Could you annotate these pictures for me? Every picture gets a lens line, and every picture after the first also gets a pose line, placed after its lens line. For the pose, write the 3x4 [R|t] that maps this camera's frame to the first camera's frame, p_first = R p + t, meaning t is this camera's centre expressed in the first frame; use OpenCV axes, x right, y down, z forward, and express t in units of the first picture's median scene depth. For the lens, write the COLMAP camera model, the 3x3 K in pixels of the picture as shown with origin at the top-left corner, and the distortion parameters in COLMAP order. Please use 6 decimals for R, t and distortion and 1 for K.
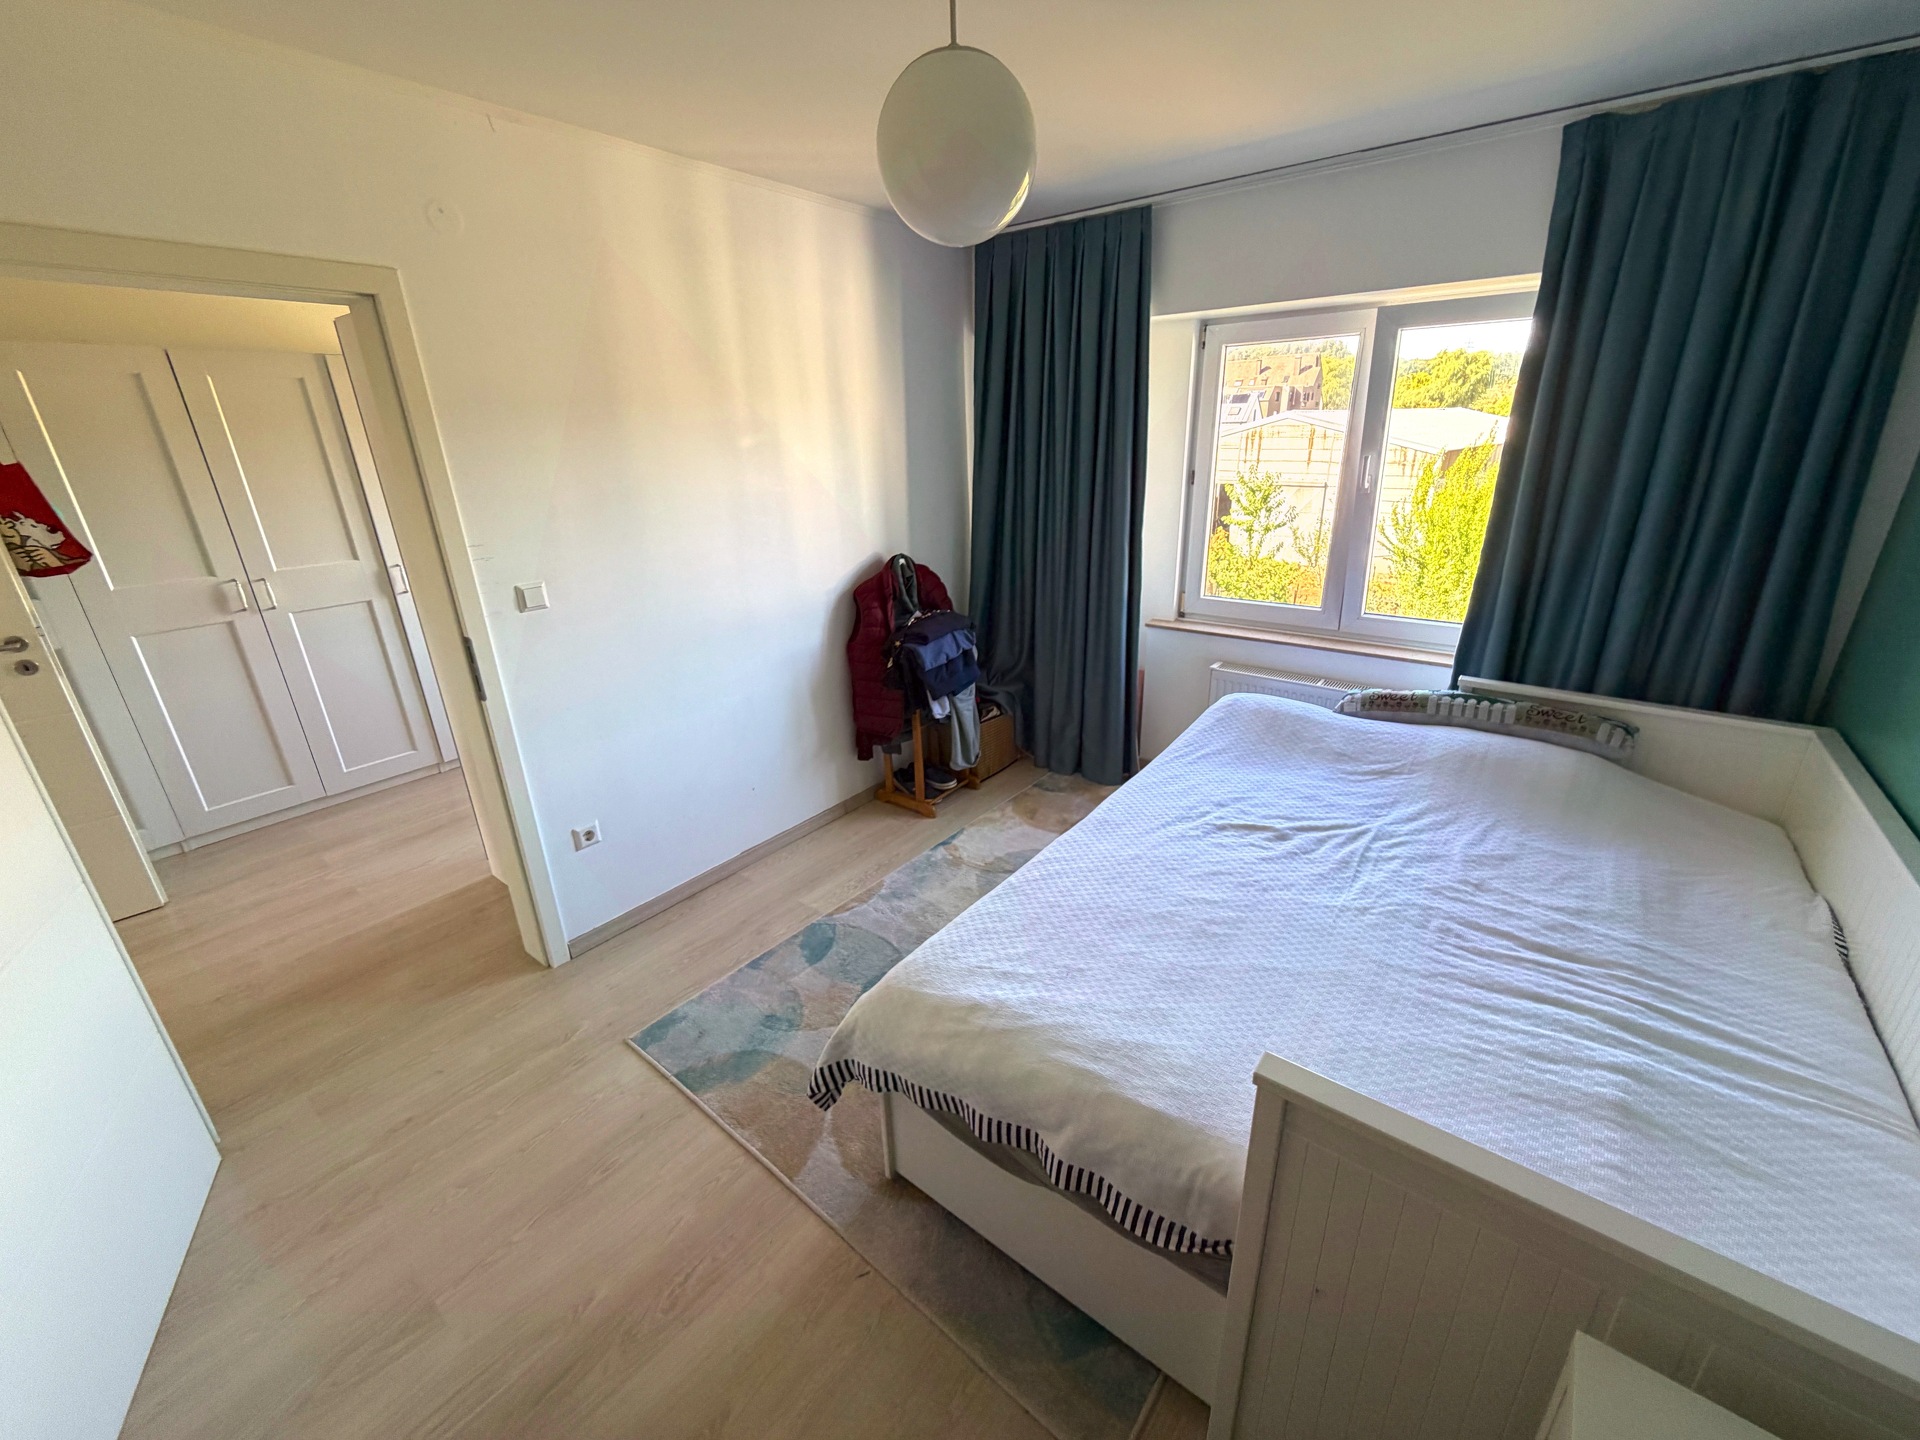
lens RADIAL K [[773.1, 0, 969.9], [0, 773.1, 723.6], [0, 0, 1]] dist [0.003049, -0.000150]
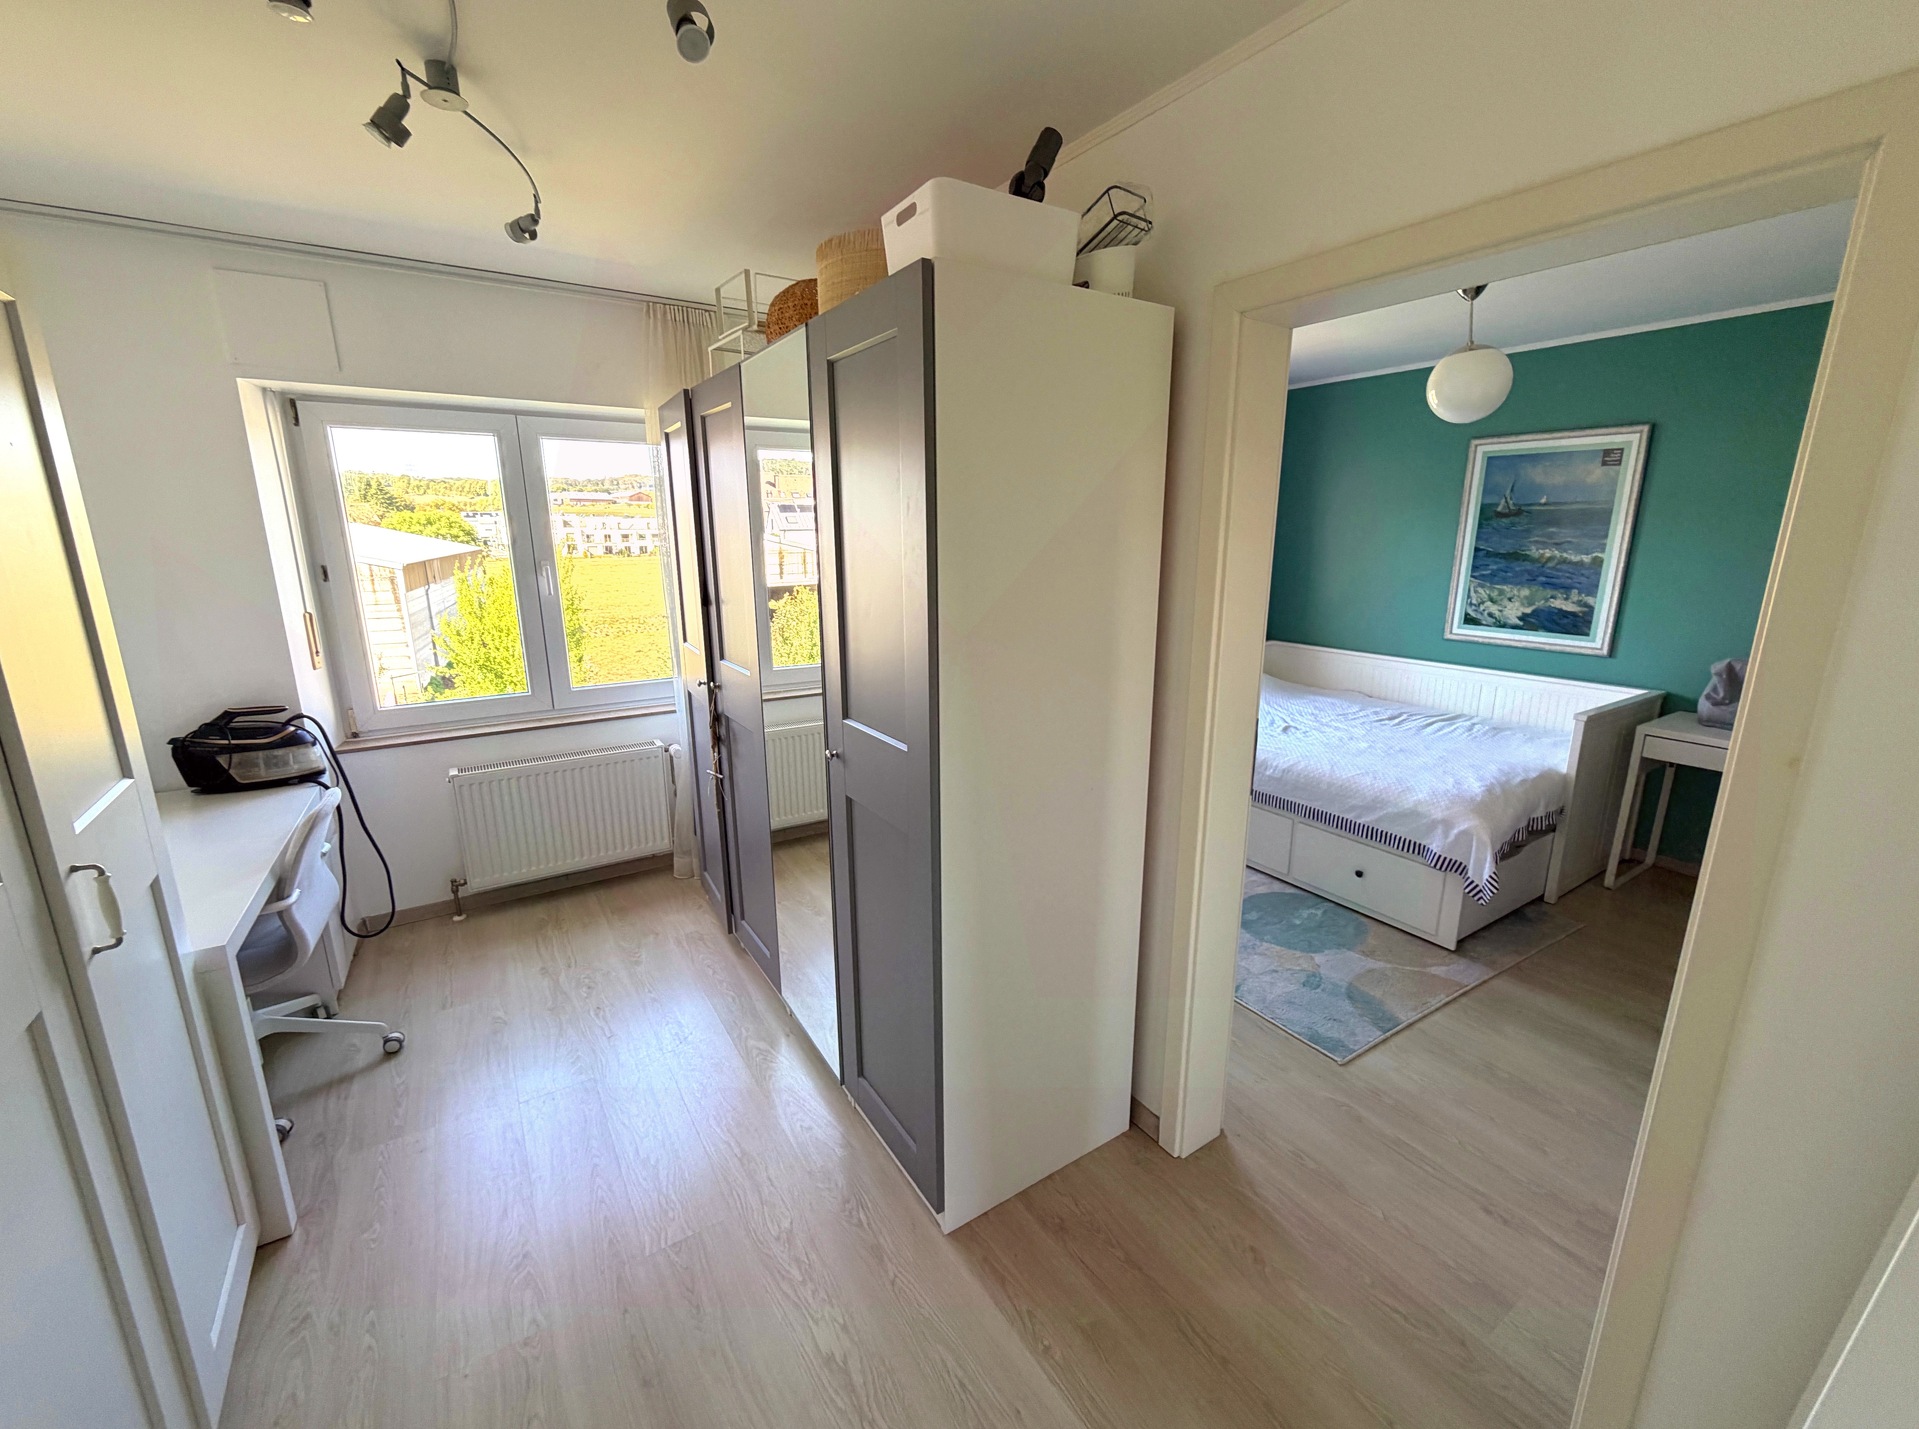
lens RADIAL K [[772.7, 0, 968.6], [0, 772.7, 706.4], [0, 0, 1]] dist [0.003049, -0.000150]
pose [[0.326101, -0.187811, 0.926491, -1.266508], [0.328175, 0.941606, 0.075366, -0.238812], [-0.886544, 0.279474, 0.368693, 0.799557]]
